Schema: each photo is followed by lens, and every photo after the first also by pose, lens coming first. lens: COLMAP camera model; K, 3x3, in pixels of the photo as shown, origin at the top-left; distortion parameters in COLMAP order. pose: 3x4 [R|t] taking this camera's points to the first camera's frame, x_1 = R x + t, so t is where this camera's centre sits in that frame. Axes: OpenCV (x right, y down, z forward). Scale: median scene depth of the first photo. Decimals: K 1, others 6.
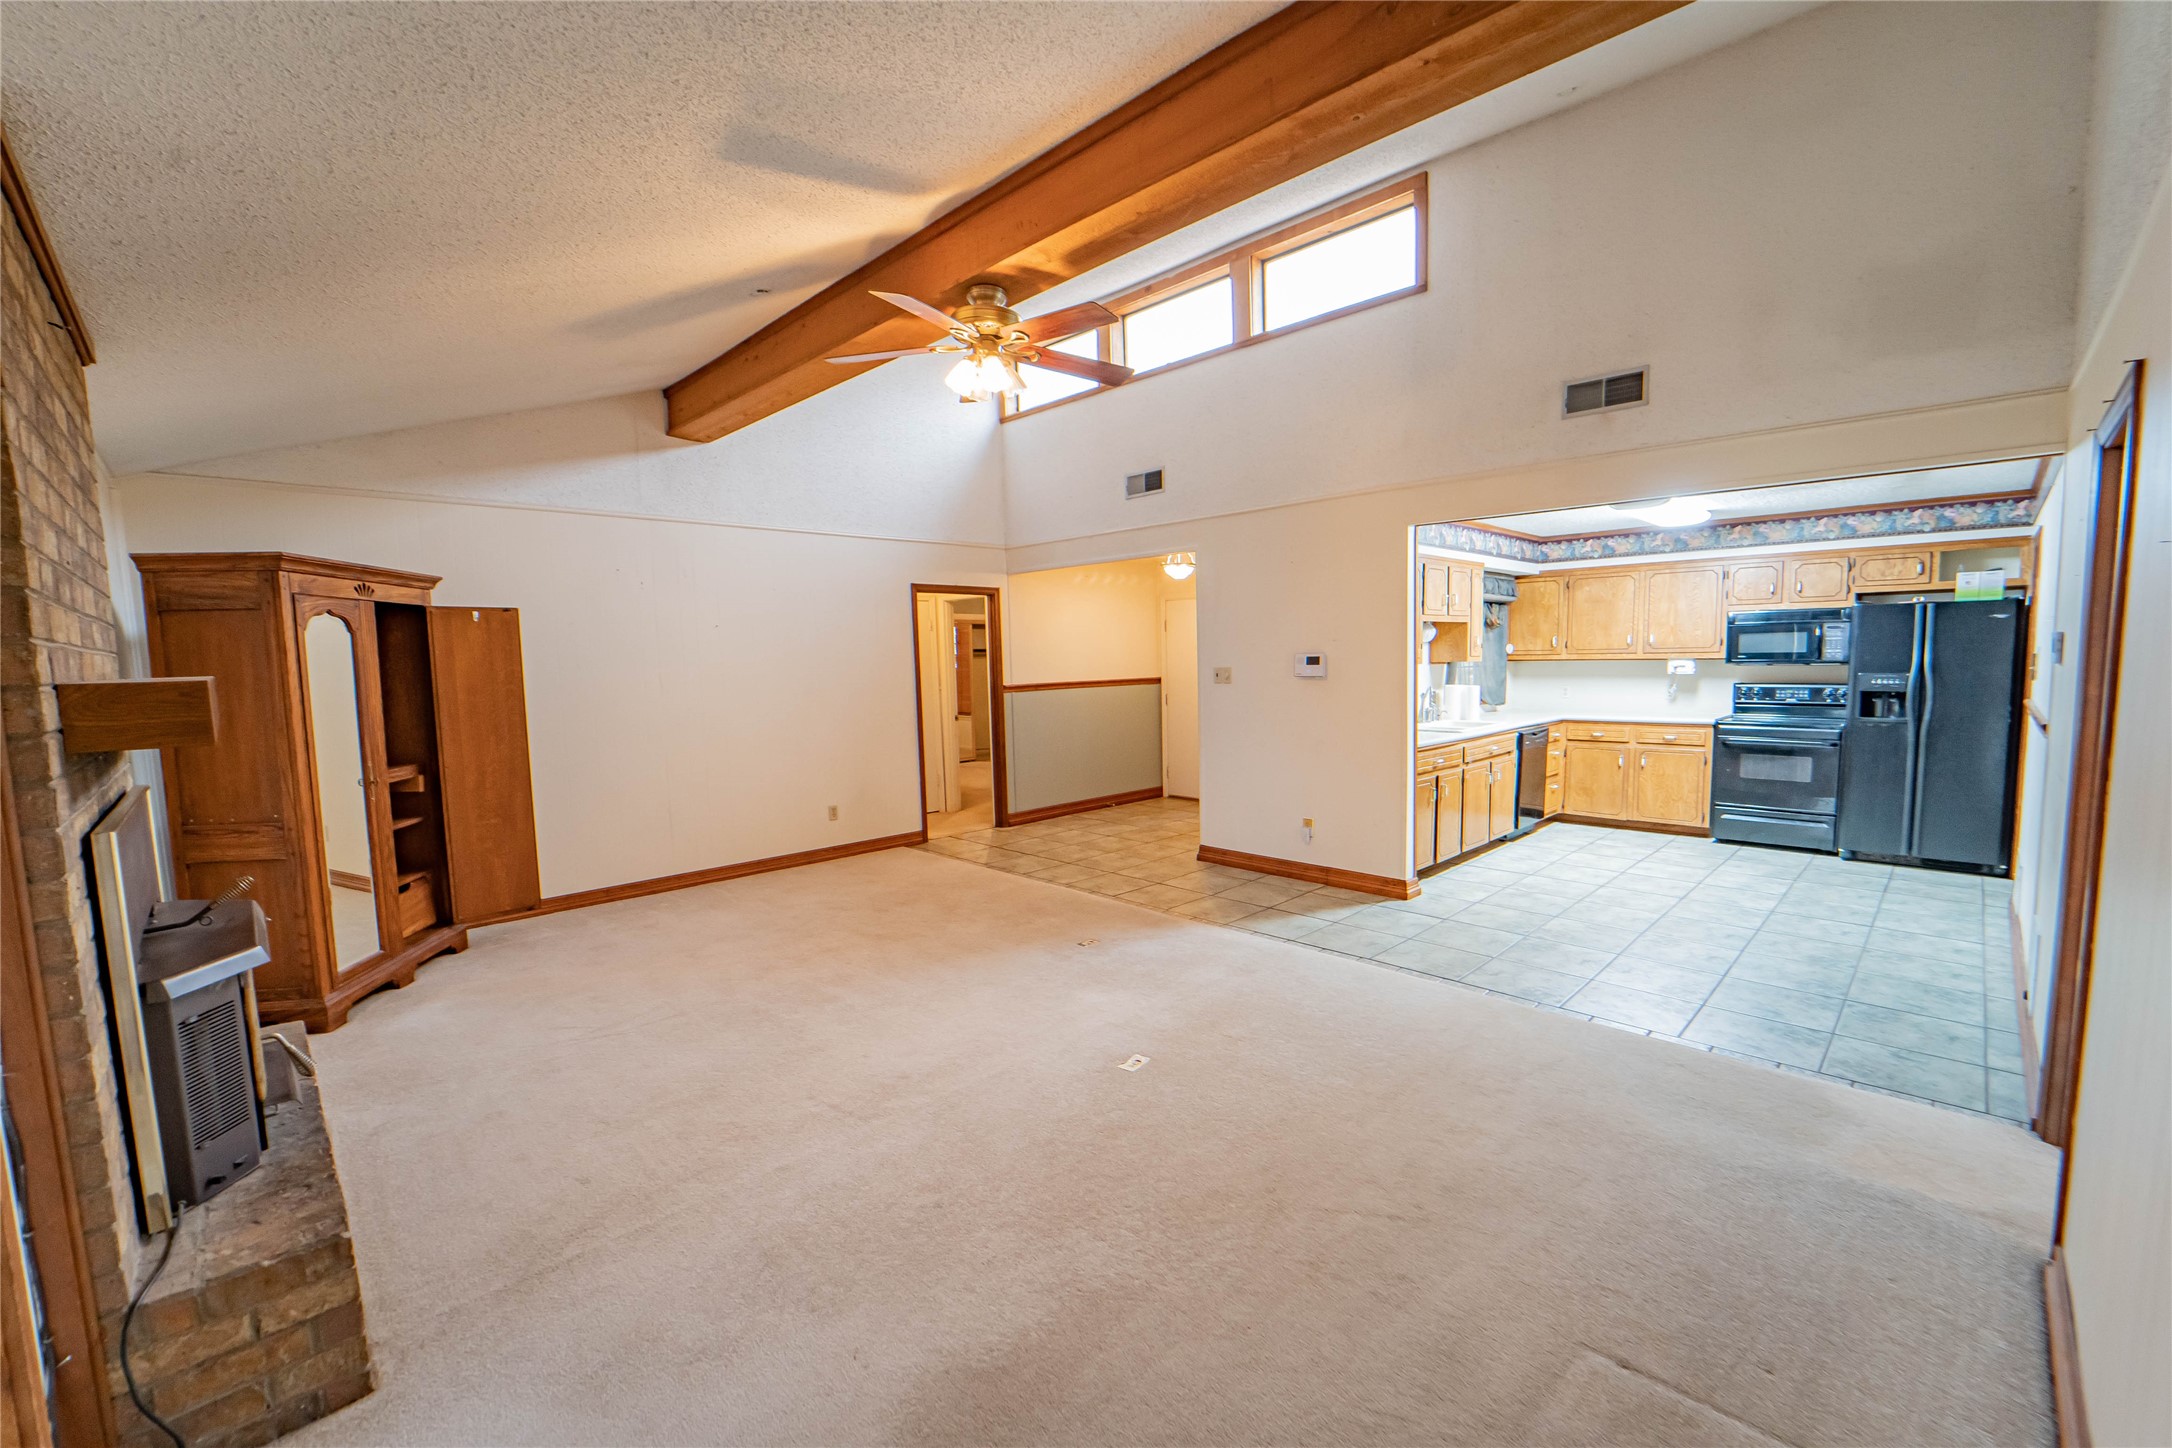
lens RADIAL K [[883.1, 0, 1098.2], [0, 883.1, 736.5], [0, 0, 1]] dist [-0.010735, -0.002140]
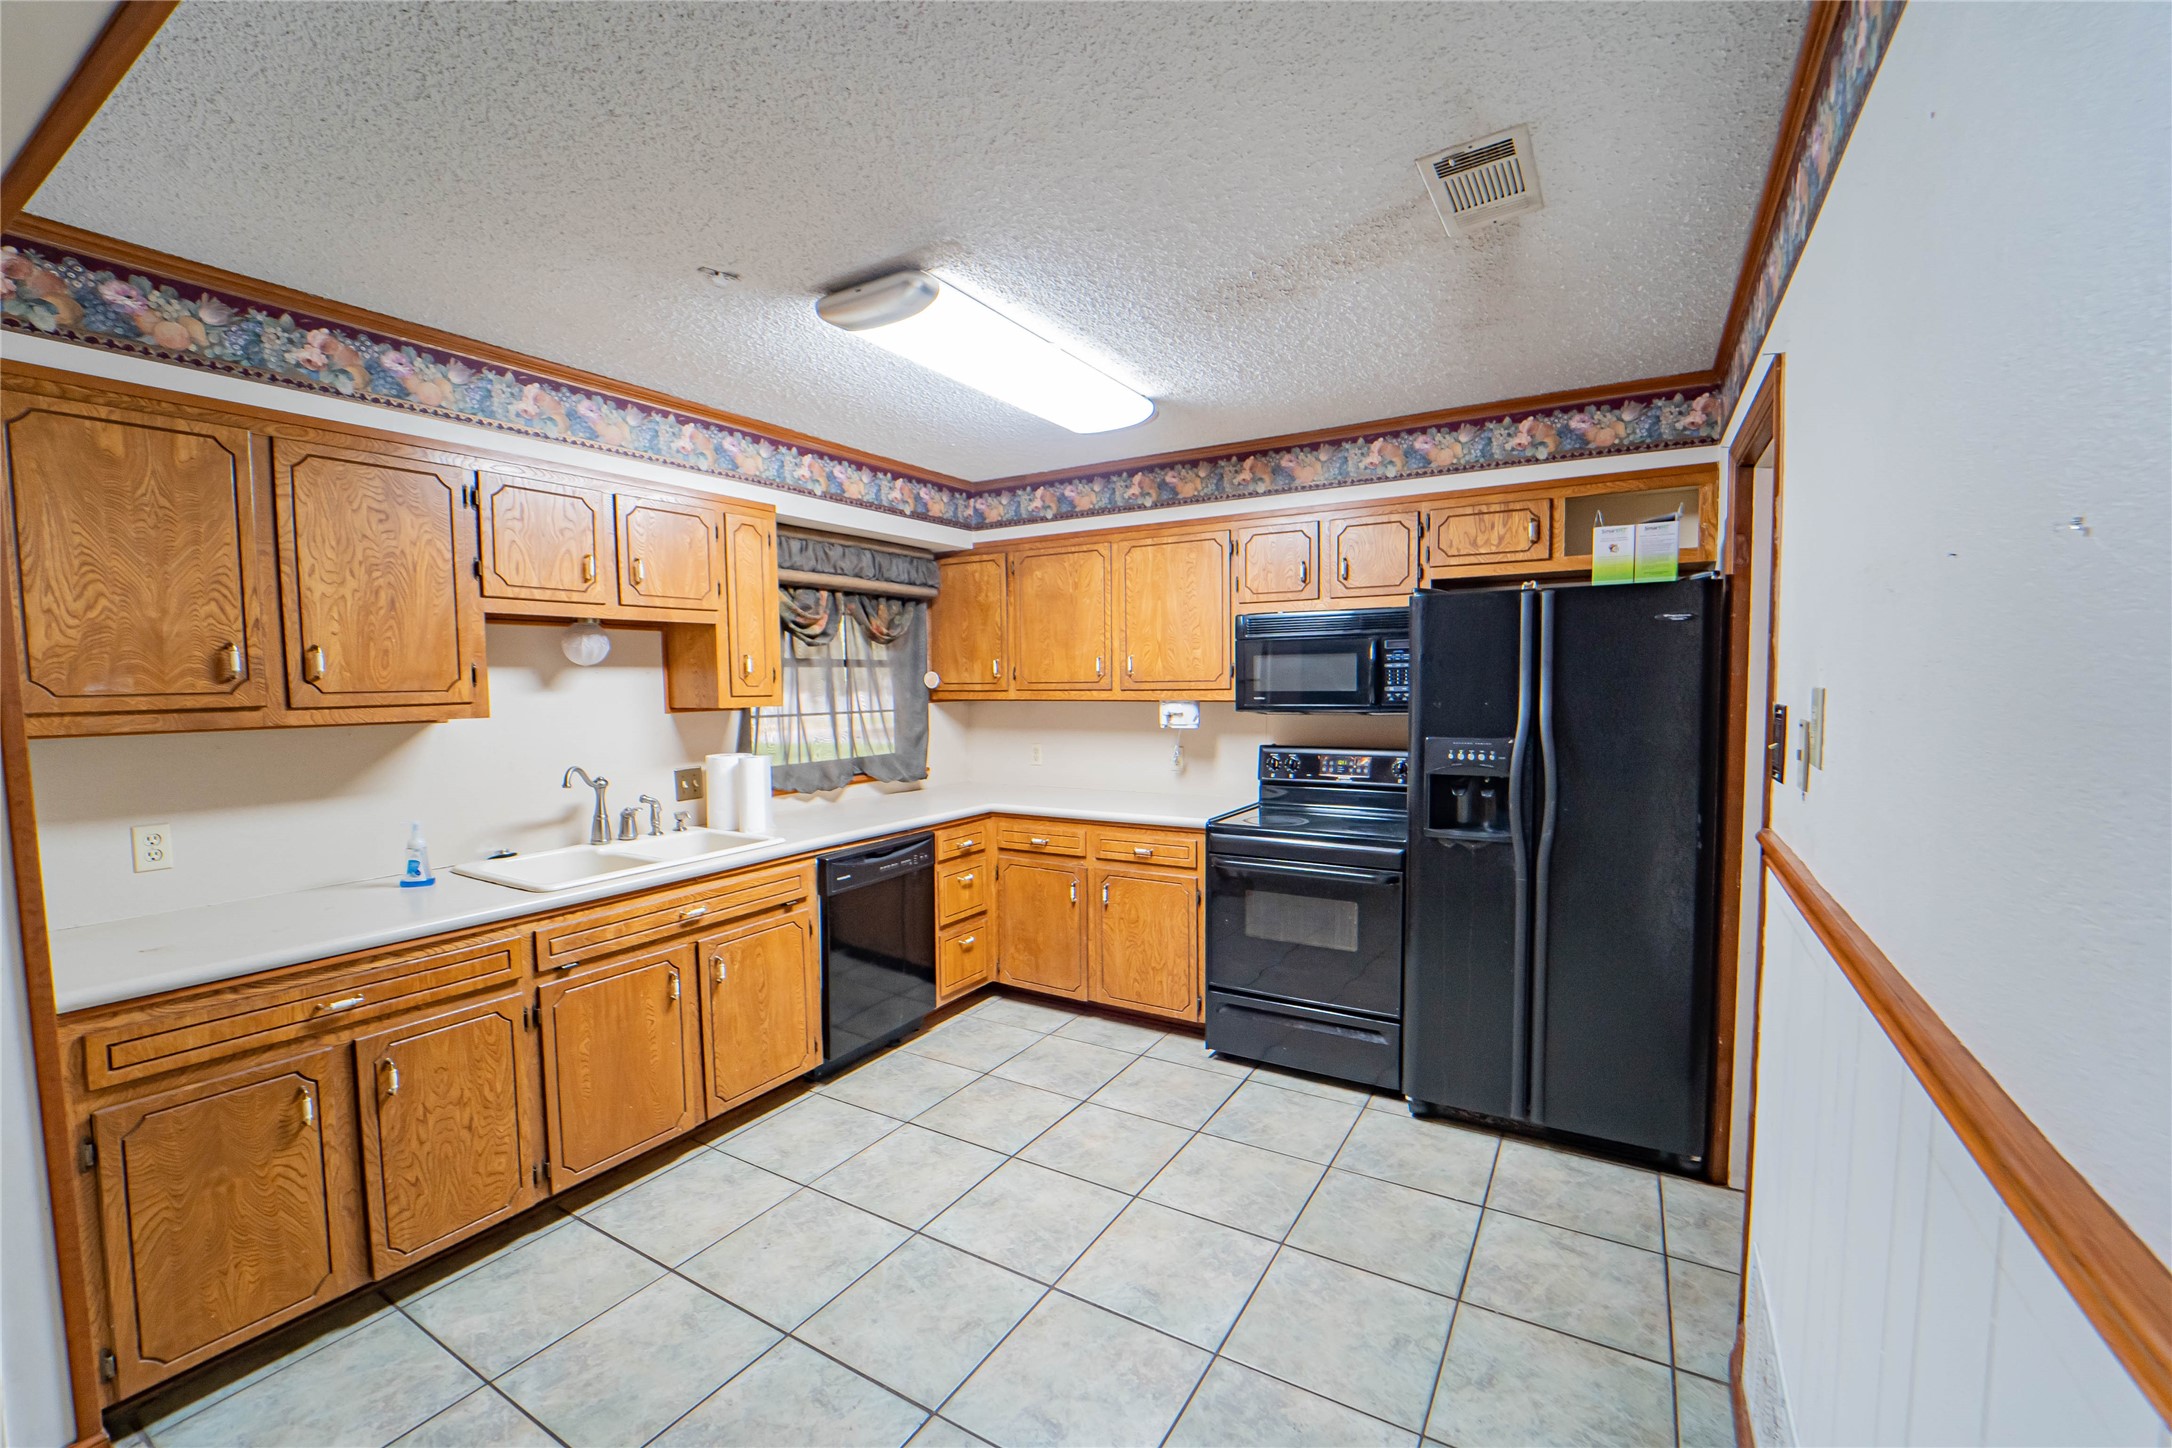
lens RADIAL K [[883.1, 0, 1079.8], [0, 883.1, 728.7], [0, 0, 1]] dist [-0.010735, -0.002140]
pose [[0.974716, -0.005394, 0.223380, 0.518440], [0.014018, 0.999215, -0.037040, -0.055474], [-0.223005, 0.039235, 0.974027, 0.513102]]
